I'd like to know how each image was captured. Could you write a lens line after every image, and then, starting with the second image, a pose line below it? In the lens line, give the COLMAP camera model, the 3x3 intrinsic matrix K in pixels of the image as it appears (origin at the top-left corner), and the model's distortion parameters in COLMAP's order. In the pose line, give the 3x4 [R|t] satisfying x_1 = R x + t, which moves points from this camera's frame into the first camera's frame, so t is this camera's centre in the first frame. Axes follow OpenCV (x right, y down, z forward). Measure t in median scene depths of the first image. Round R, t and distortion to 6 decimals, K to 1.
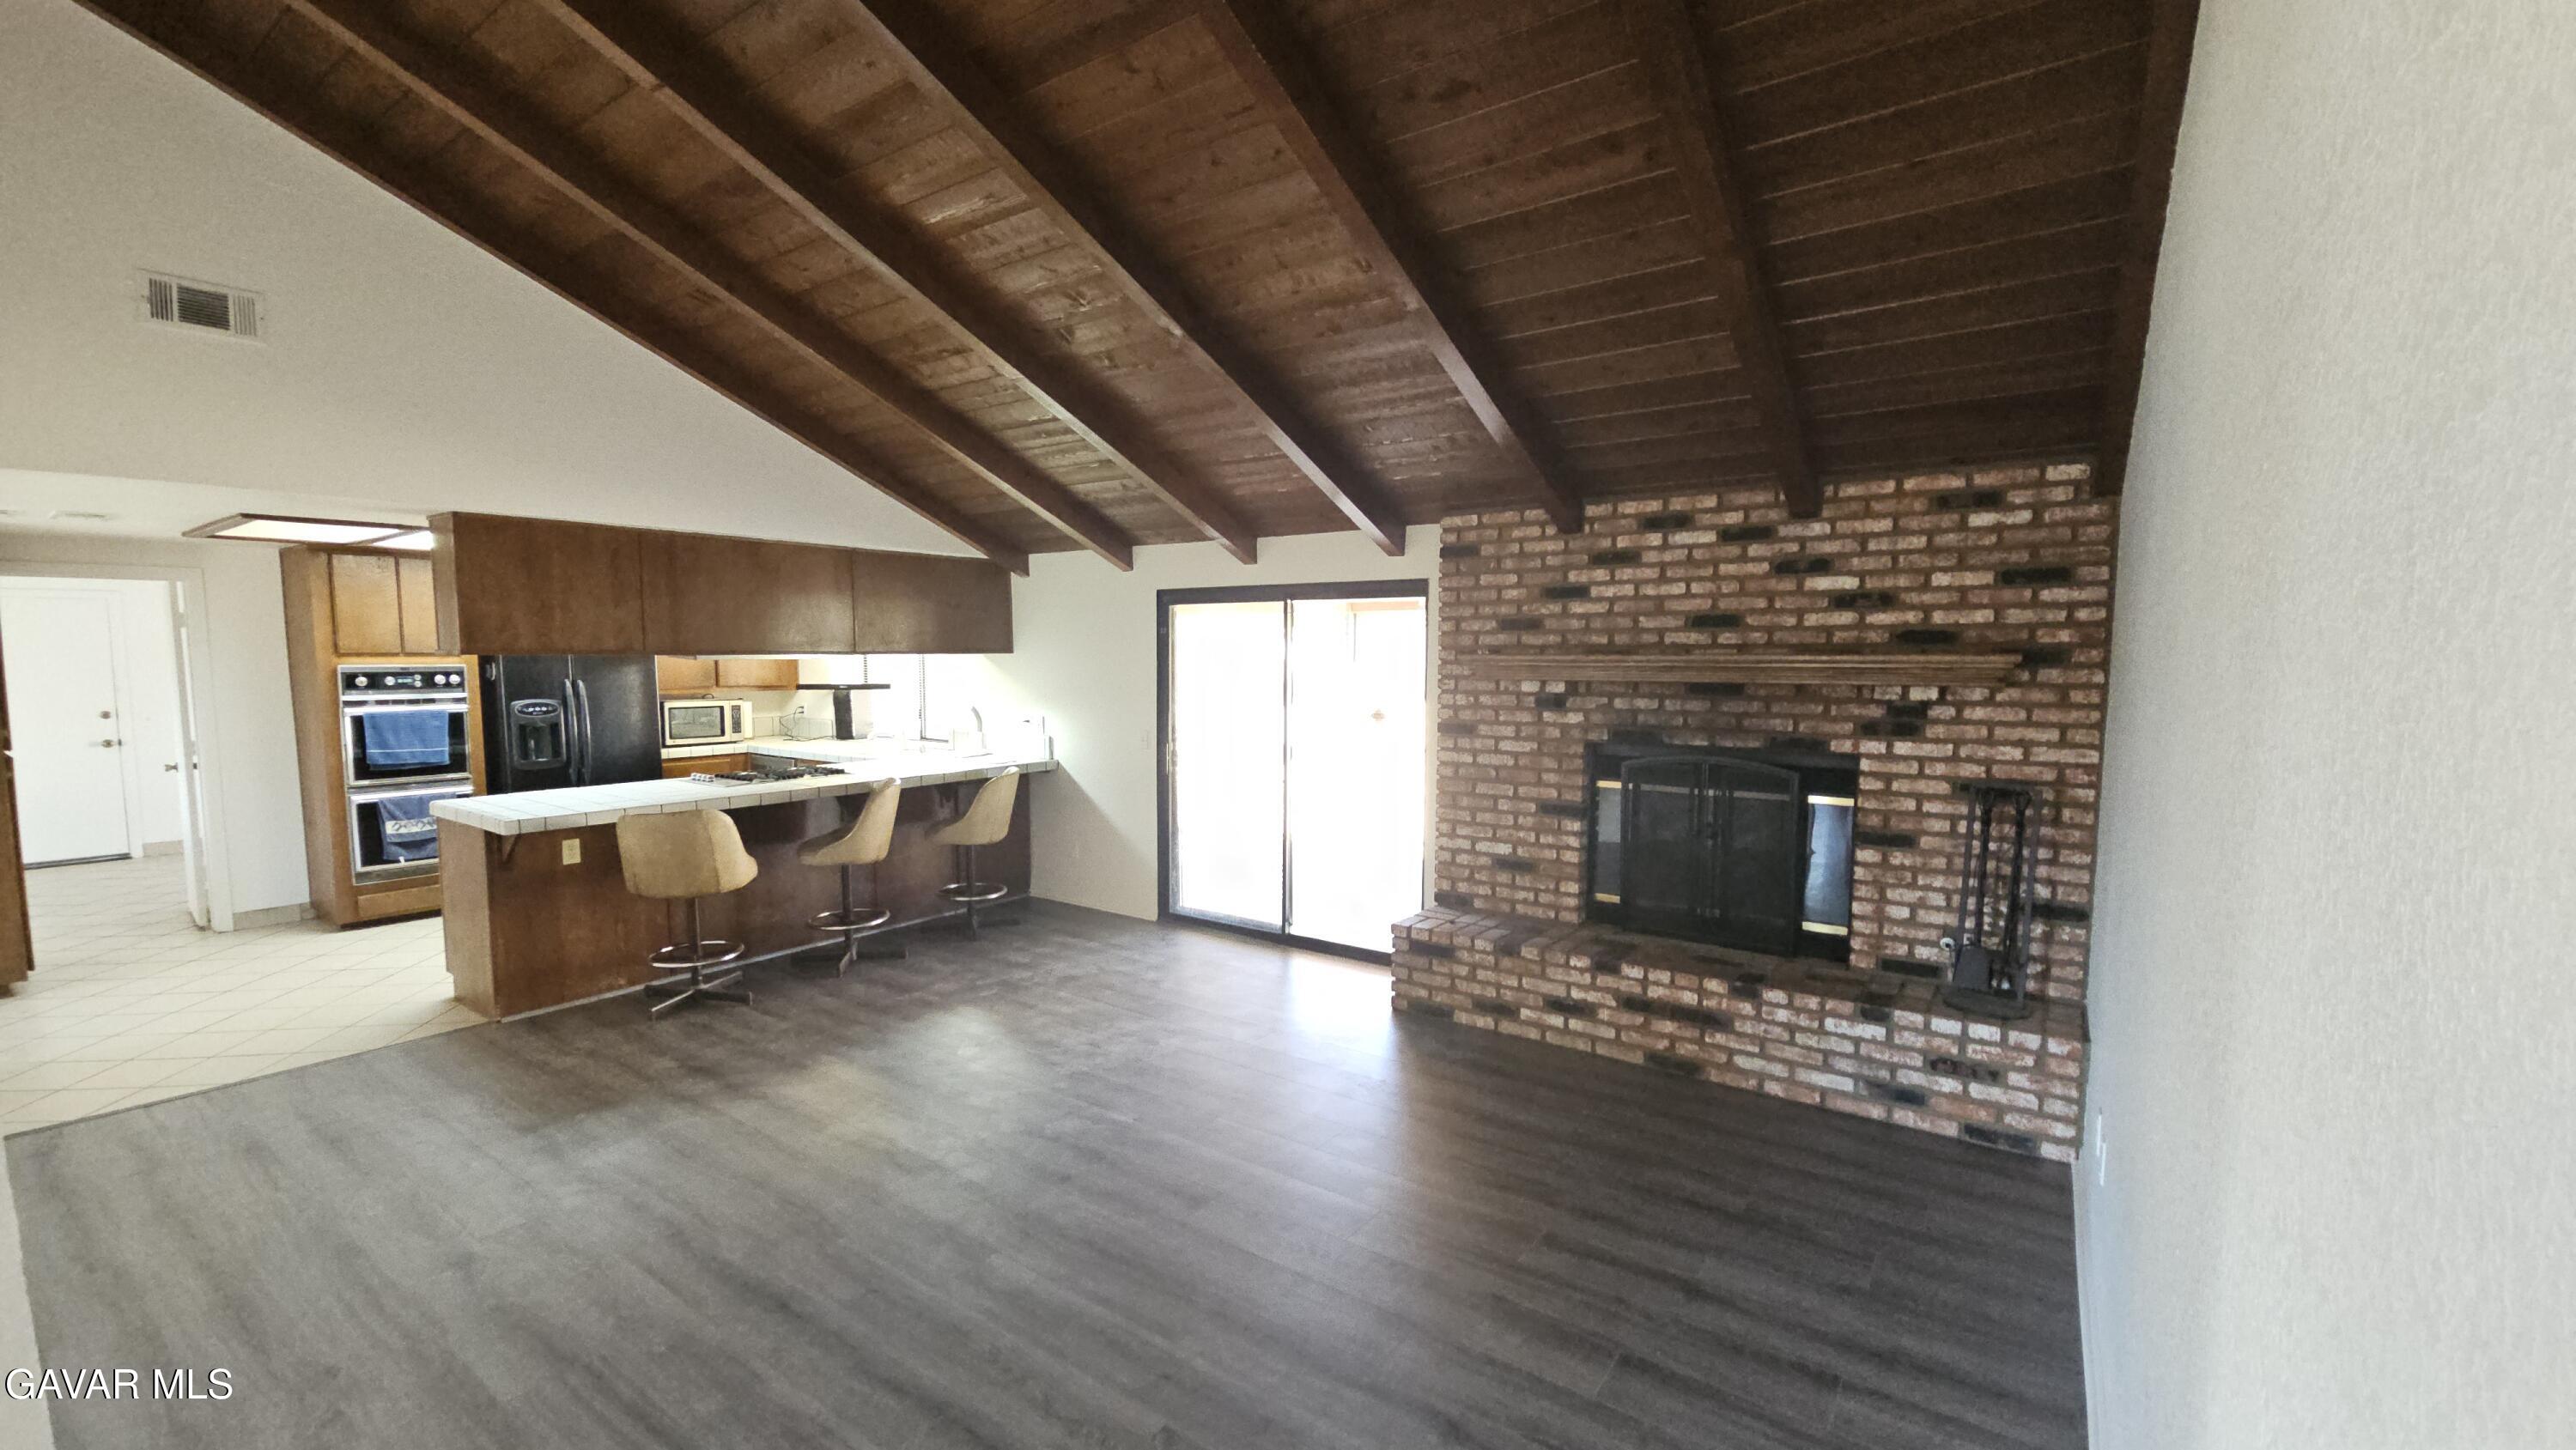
lens RADIAL K [[1047.1, 0, 1268.7], [0, 1047.1, 739.4], [0, 0, 1]] dist [0.011527, -0.008829]
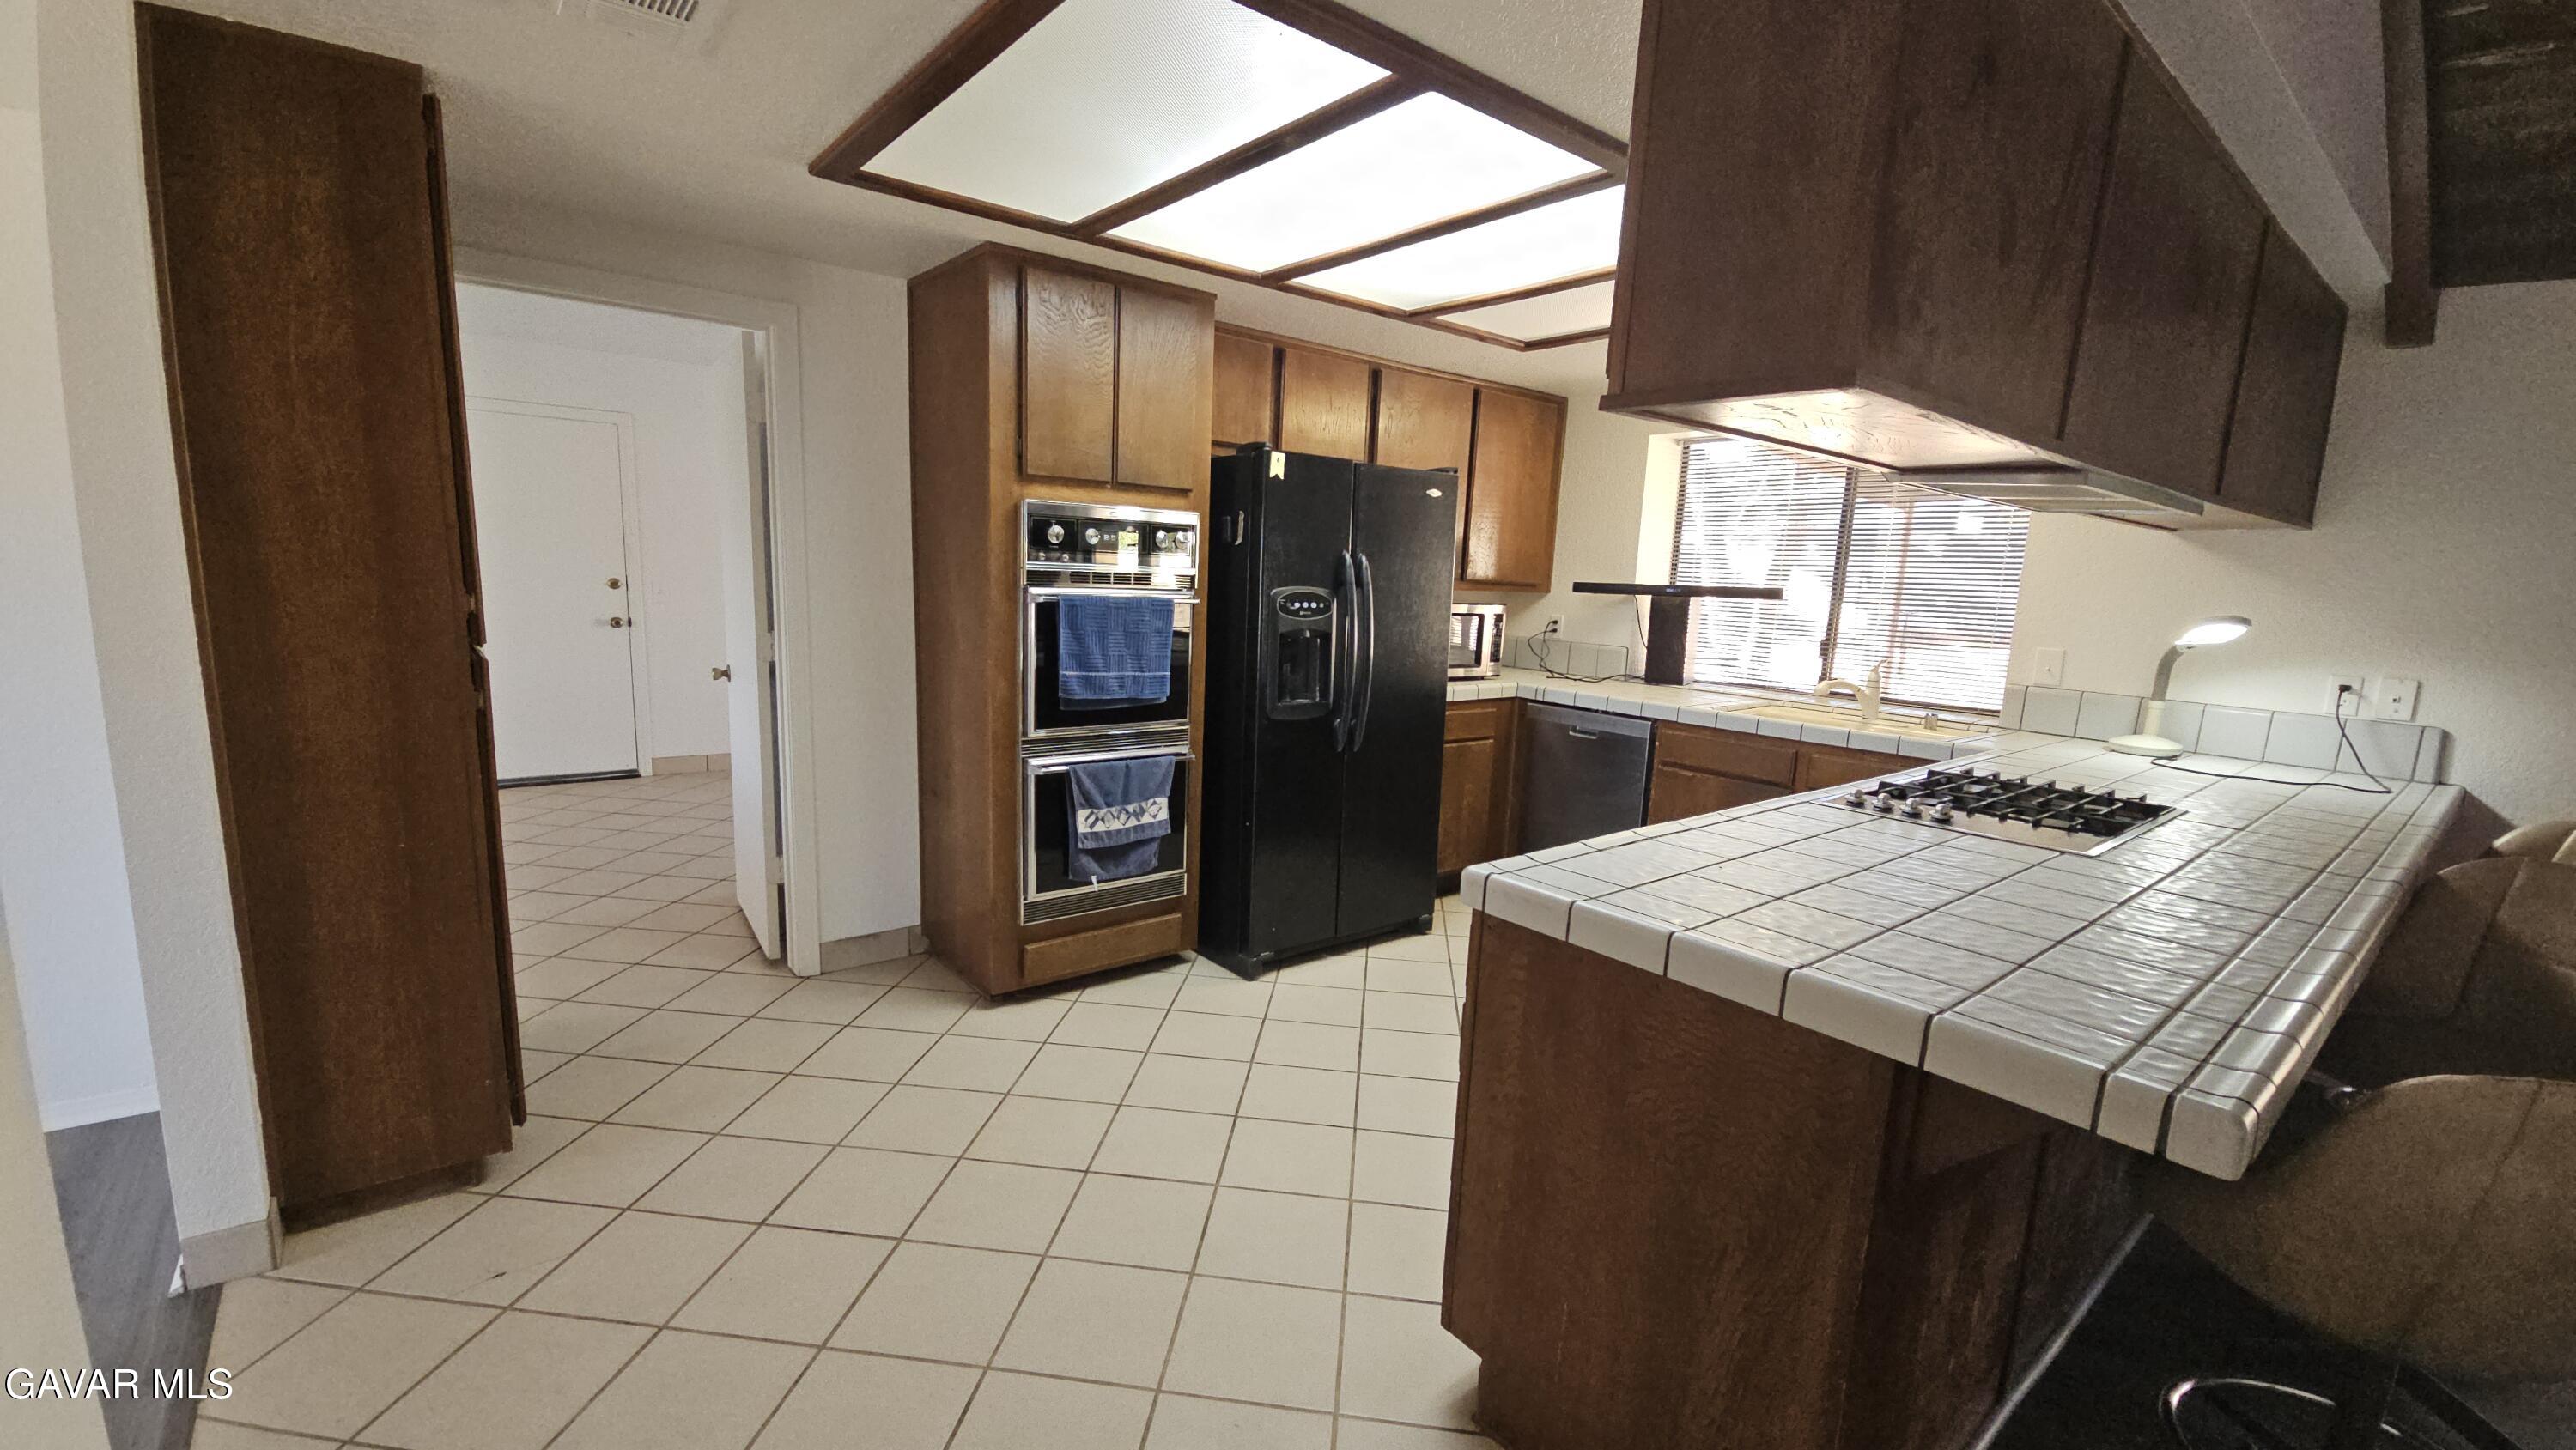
lens RADIAL K [[1047.1, 0, 1268.7], [0, 1047.1, 739.4], [0, 0, 1]] dist [0.011527, -0.008829]
pose [[0.963780, 0.082936, -0.253476, -0.619119], [-0.064828, 0.994765, 0.078989, -0.003382], [0.258700, -0.059695, 0.964111, 0.526157]]
